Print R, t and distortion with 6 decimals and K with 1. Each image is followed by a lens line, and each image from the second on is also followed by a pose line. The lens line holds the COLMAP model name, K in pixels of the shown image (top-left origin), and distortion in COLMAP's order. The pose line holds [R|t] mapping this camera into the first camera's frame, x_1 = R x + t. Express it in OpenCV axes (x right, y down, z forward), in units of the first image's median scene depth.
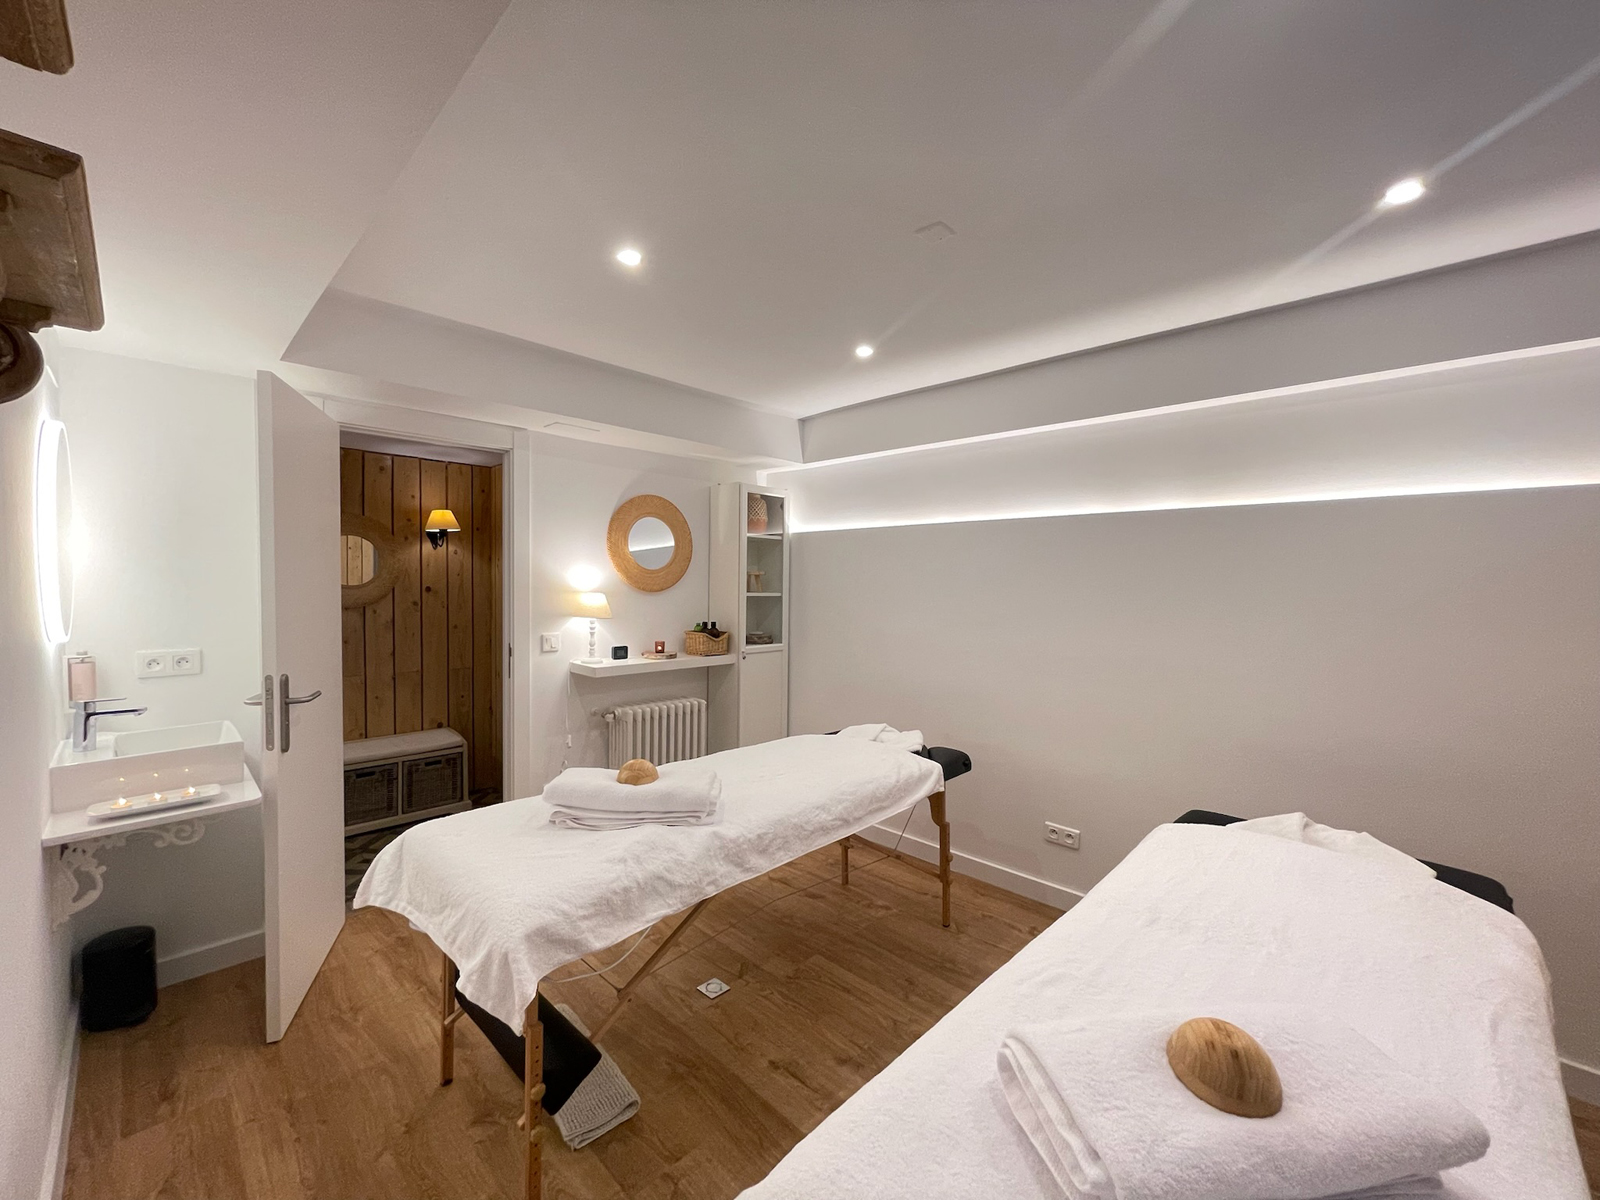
lens RADIAL K [[647.4, 0, 798.5], [0, 647.4, 599.2], [0, 0, 1]] dist [-0.001280, 0.000043]
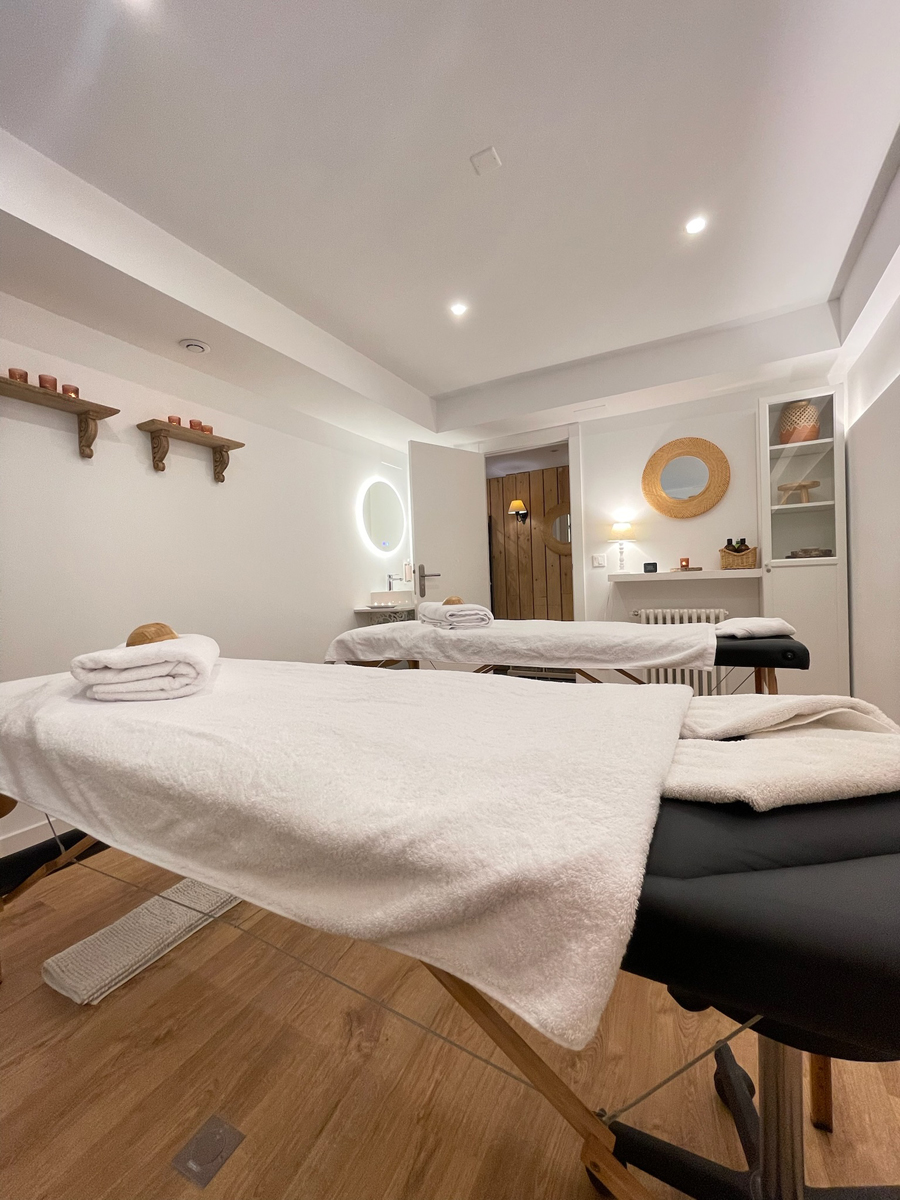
lens RADIAL K [[485.5, 0, 449.0], [0, 485.5, 598.2], [0, 0, 1]] dist [-0.001280, 0.000043]
pose [[0.282987, 0.002519, -0.959120, 0.591572], [0.015371, 0.999856, 0.007161, 0.141015], [0.959000, -0.016769, 0.282908, 0.355145]]
